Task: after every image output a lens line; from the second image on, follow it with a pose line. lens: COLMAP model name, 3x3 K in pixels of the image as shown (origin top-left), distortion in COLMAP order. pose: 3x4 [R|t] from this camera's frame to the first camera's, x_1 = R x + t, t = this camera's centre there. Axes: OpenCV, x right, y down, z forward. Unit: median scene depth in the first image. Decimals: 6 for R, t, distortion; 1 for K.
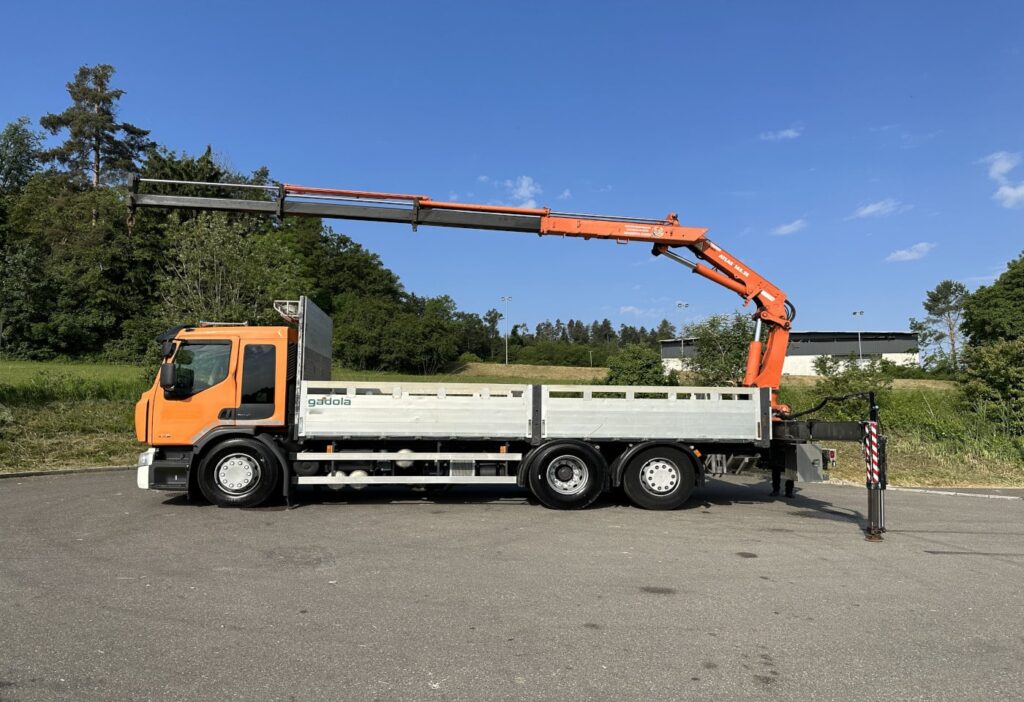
lens RADIAL K [[713.1, 0, 516.4], [0, 713.1, 360.8], [0, 0, 1]] dist [0.083424, -0.103678]
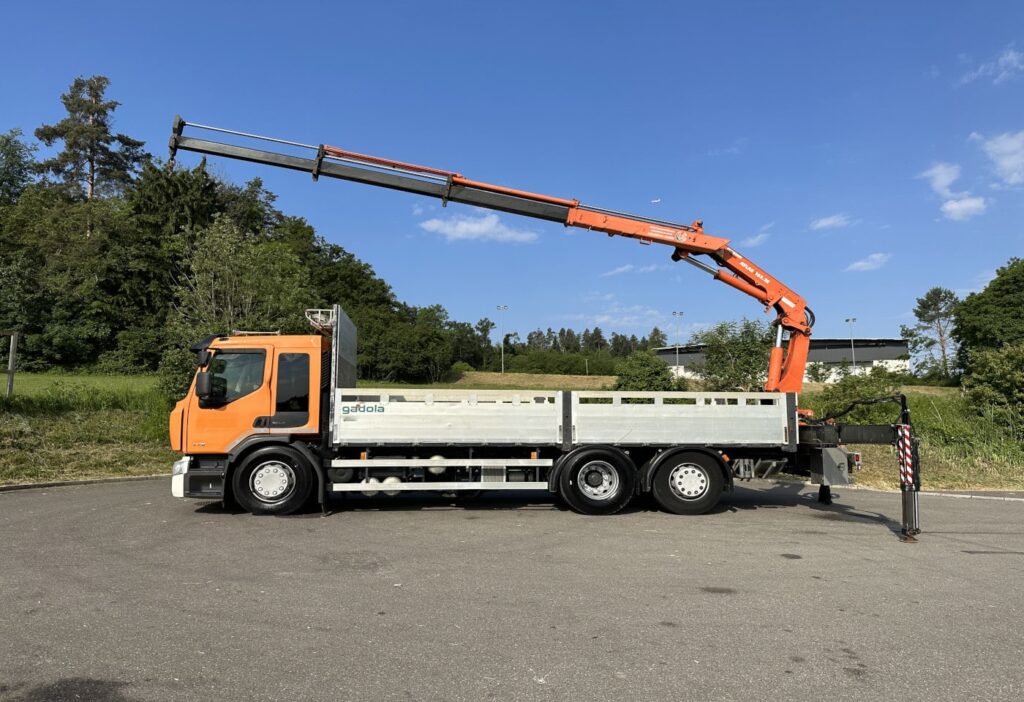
lens RADIAL K [[713.1, 0, 516.4], [0, 713.1, 360.8], [0, 0, 1]] dist [0.083424, -0.103678]
pose [[0.999905, -0.006148, 0.012313, -0.046576], [0.006303, 0.999901, -0.012580, 0.002516], [-0.012234, 0.012656, 0.999845, -0.009477]]
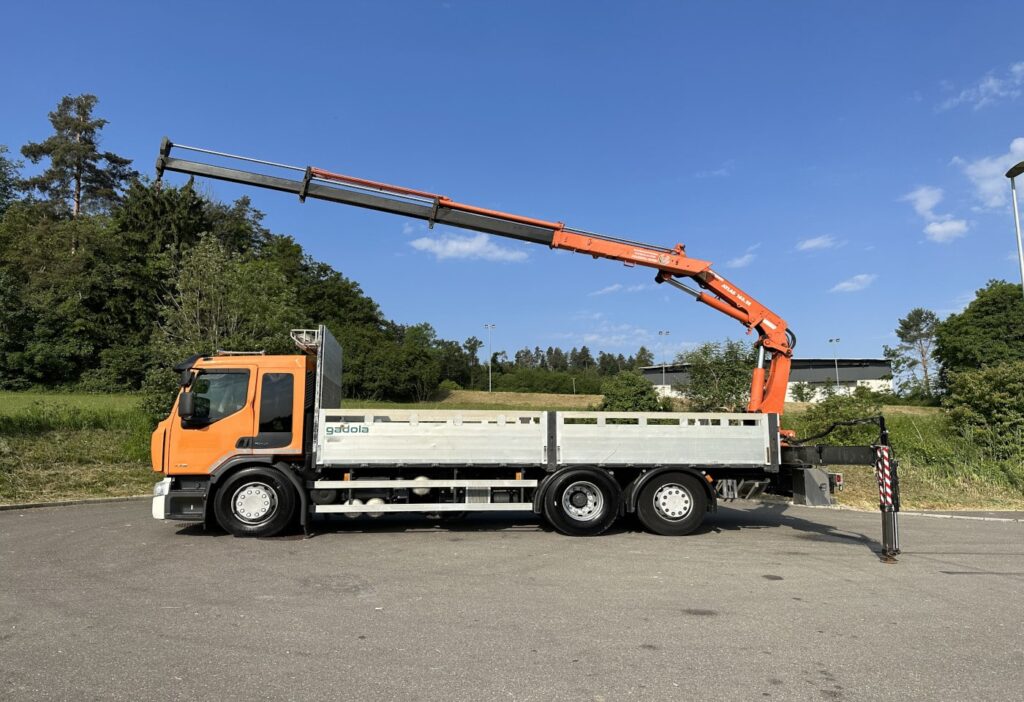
lens RADIAL K [[713.8, 0, 518.5], [0, 713.8, 355.7], [0, 0, 1]] dist [0.075906, -0.091298]
pose [[0.999463, -0.002872, 0.032638, -0.043409], [0.004360, 0.998950, -0.045612, 0.000255], [-0.032473, 0.045730, 0.998426, -0.014508]]
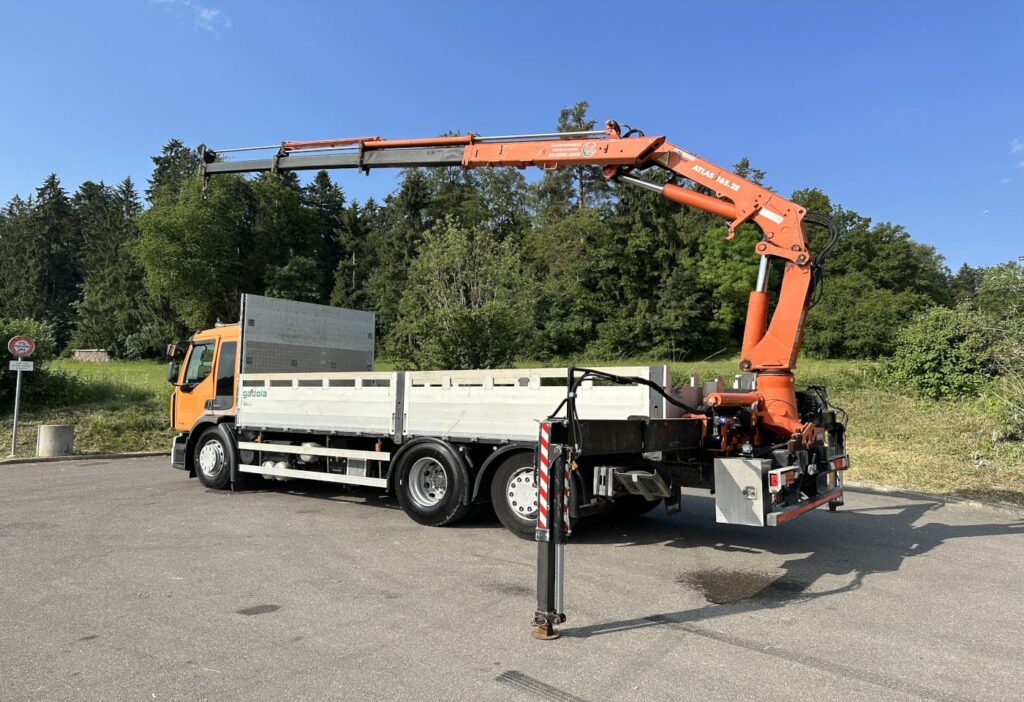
lens RADIAL K [[713.1, 0, 516.4], [0, 713.1, 360.8], [0, 0, 1]] dist [0.083424, -0.103678]
pose [[0.748300, -0.037767, -0.662284, 0.580722], [0.044294, 0.998995, -0.006922, 0.027376], [0.661880, -0.024155, 0.749221, 0.387919]]
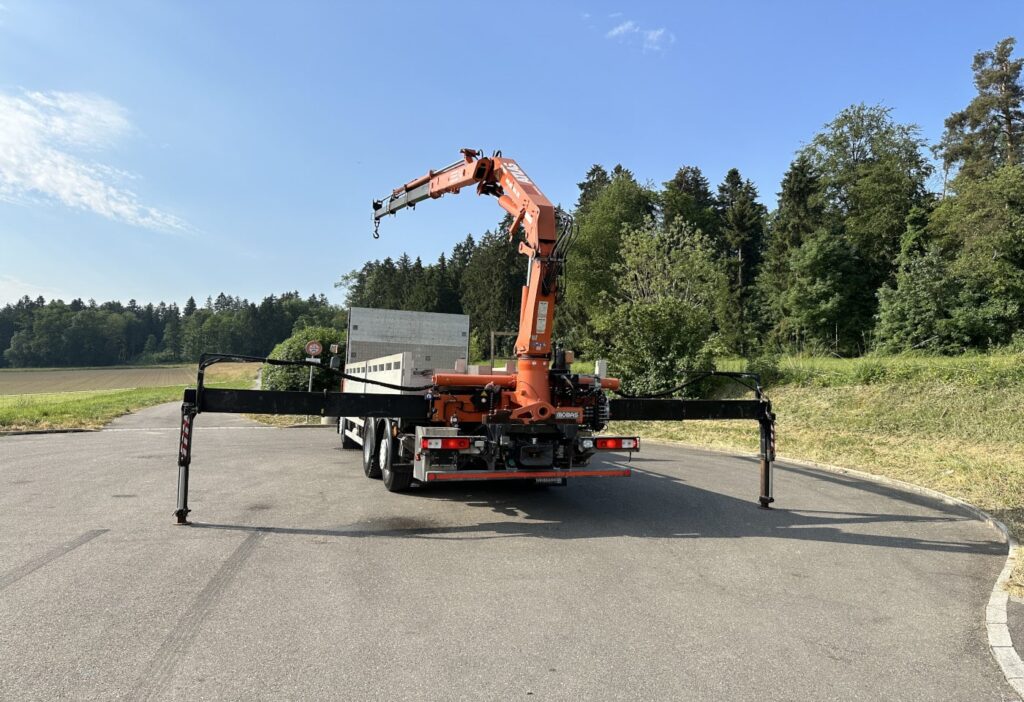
lens RADIAL K [[713.1, 0, 516.4], [0, 713.1, 360.8], [0, 0, 1]] dist [0.083424, -0.103678]
pose [[0.234552, -0.041604, -0.971213, 1.052294], [0.042899, 0.998553, -0.032415, 0.073199], [0.971157, -0.034061, 0.235997, 0.876236]]
